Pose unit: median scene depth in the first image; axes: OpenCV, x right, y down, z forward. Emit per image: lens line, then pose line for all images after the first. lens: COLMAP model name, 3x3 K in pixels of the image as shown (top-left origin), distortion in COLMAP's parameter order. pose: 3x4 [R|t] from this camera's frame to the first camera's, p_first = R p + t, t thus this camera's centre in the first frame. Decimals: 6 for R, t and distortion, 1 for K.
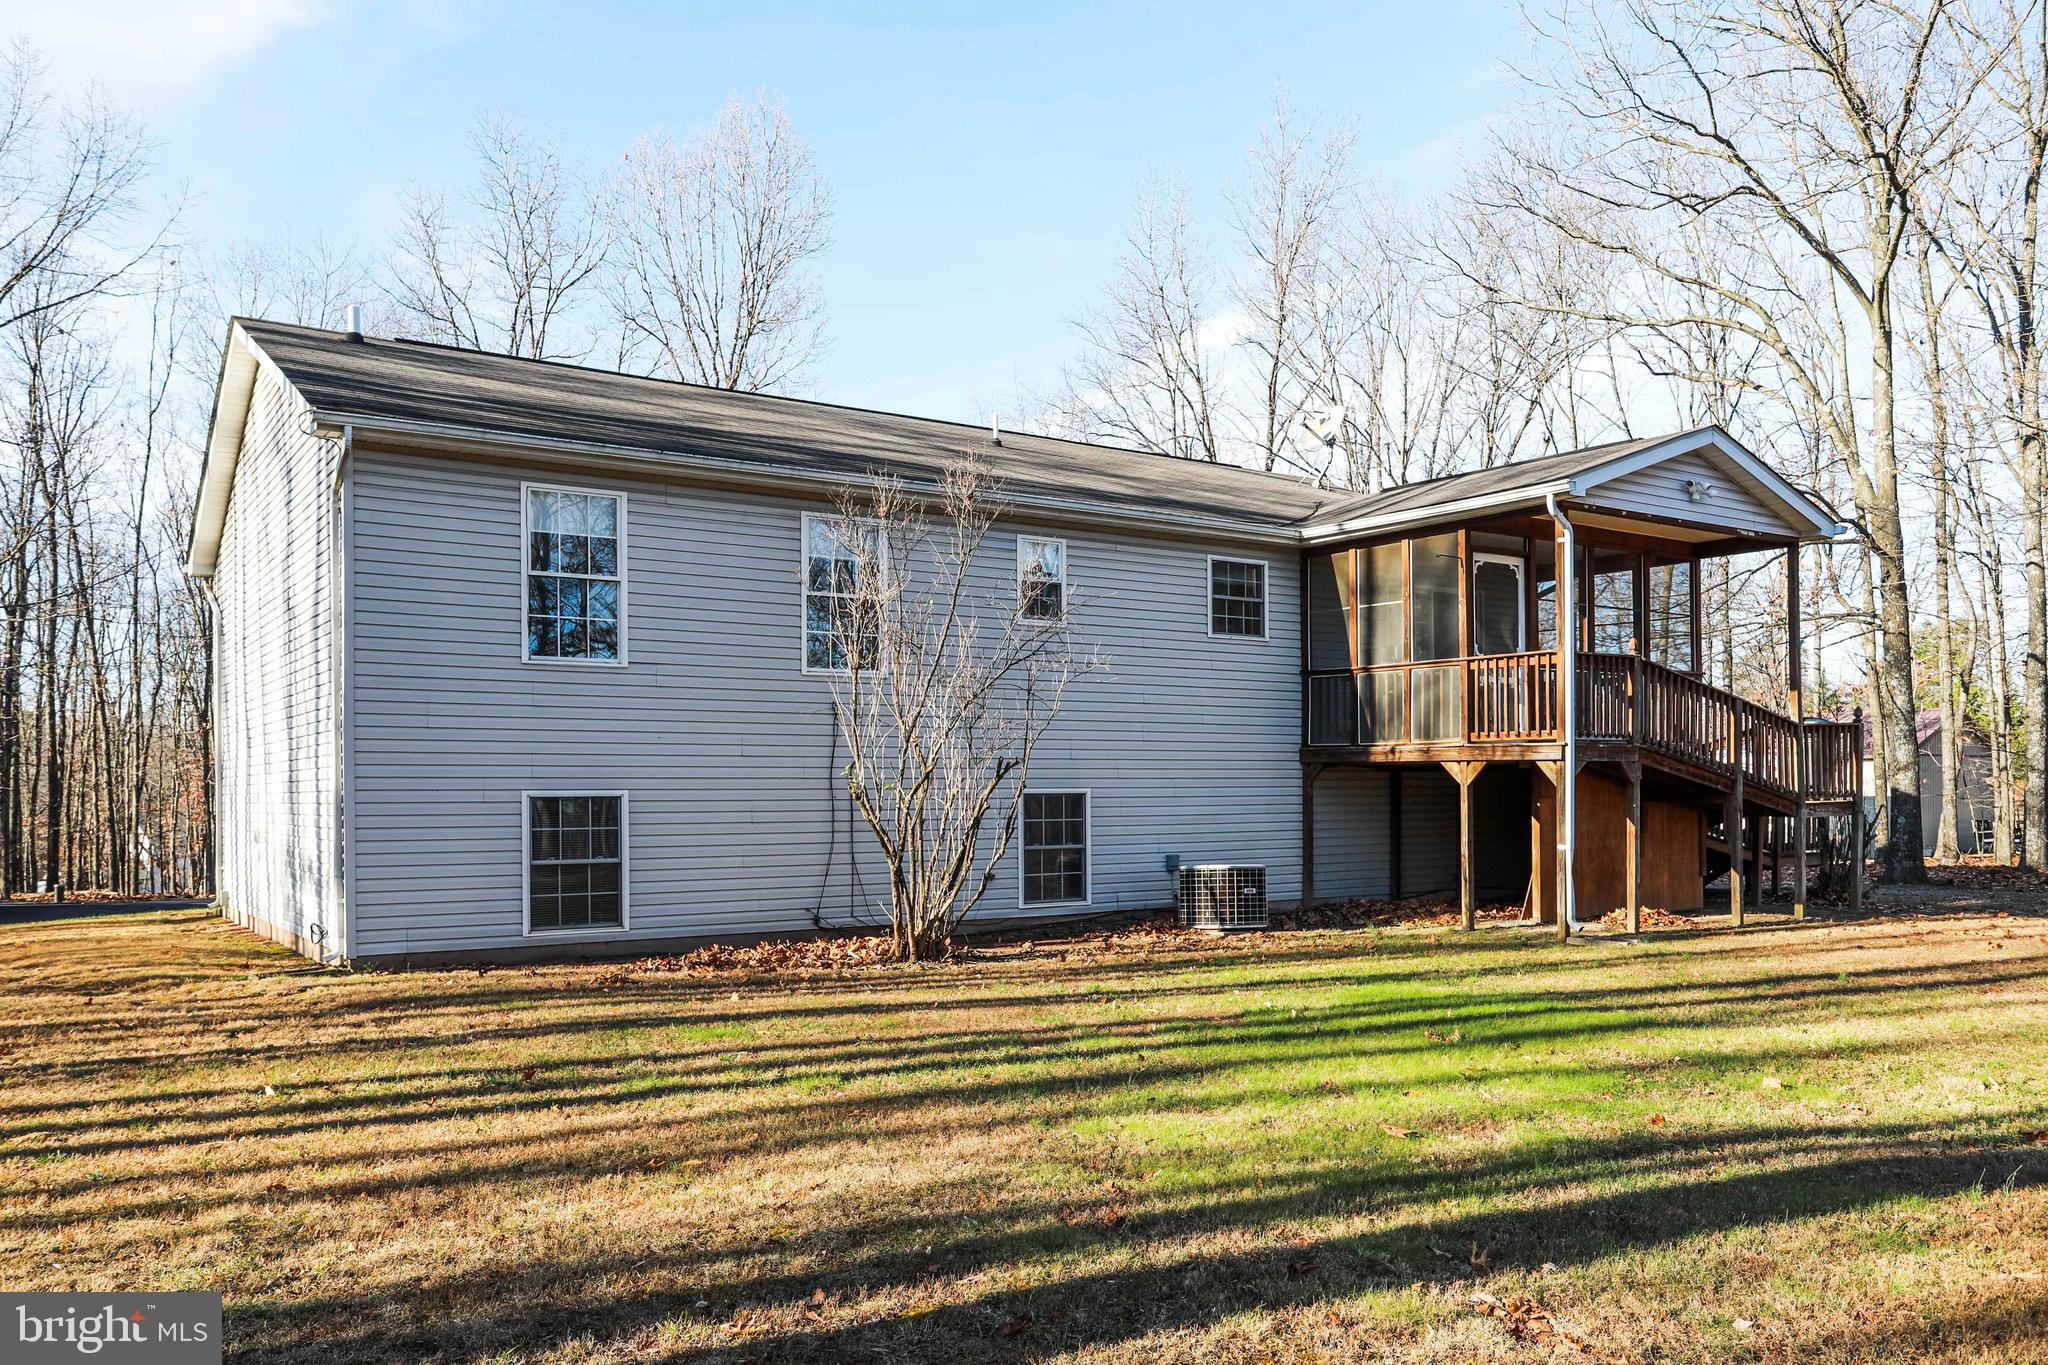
lens RADIAL K [[1618.8, 0, 1017.8], [0, 1618.8, 697.3], [0, 0, 1]] dist [0.003729, -0.005064]
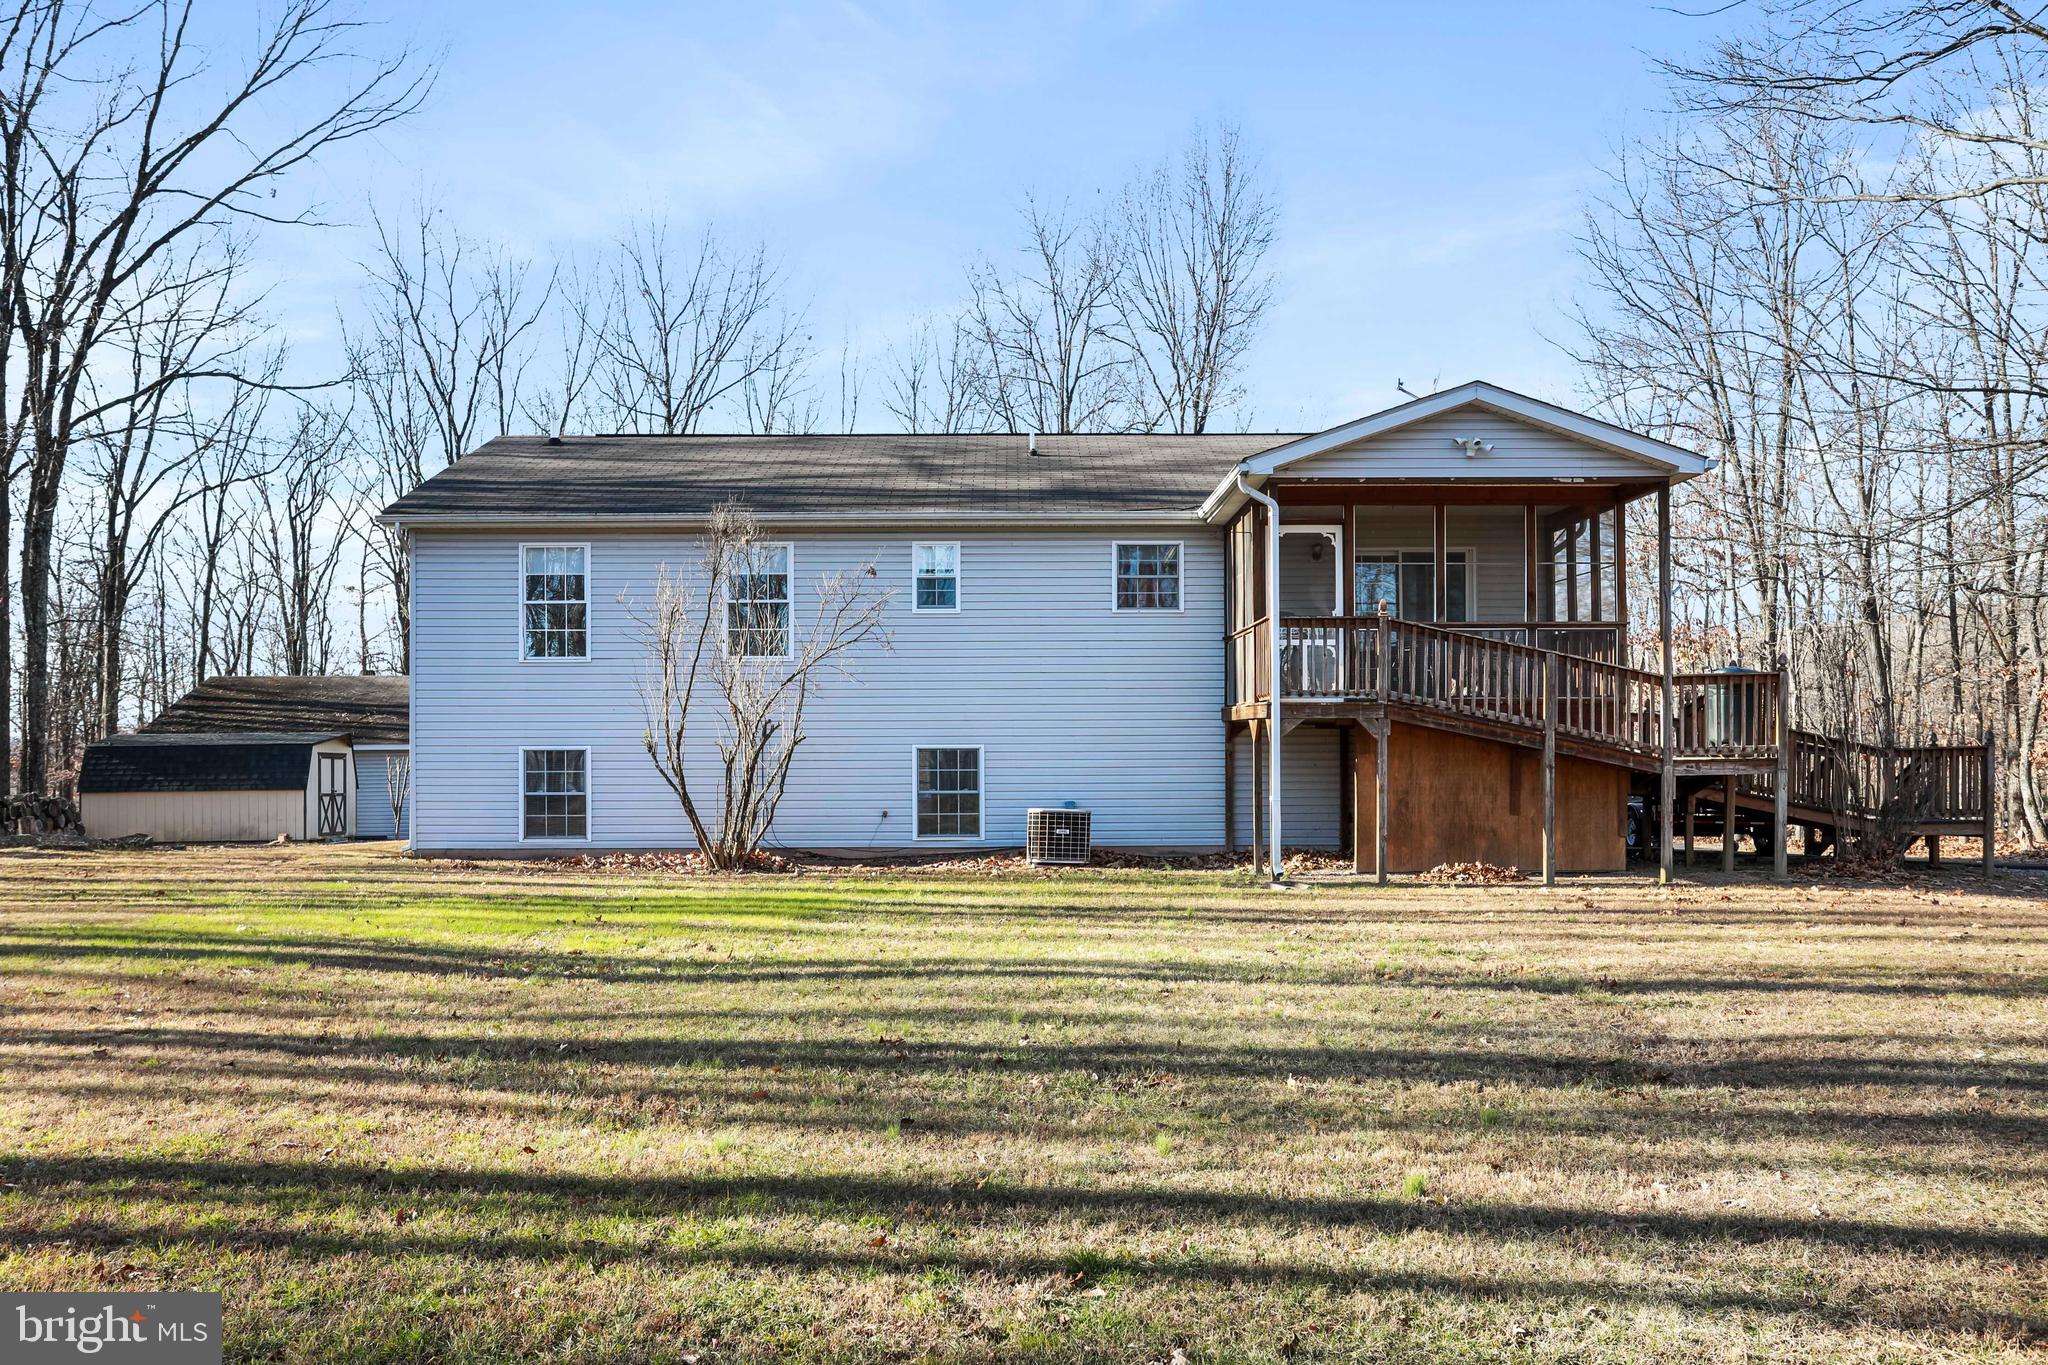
lens RADIAL K [[1646.3, 0, 1024.5], [0, 1646.3, 687.7], [0, 0, 1]] dist [-0.006976, -0.000983]
pose [[0.821507, -0.019213, -0.569875, 0.772653], [0.031916, 0.999415, 0.012314, -0.000455], [0.569305, -0.028304, 0.821639, 0.005536]]
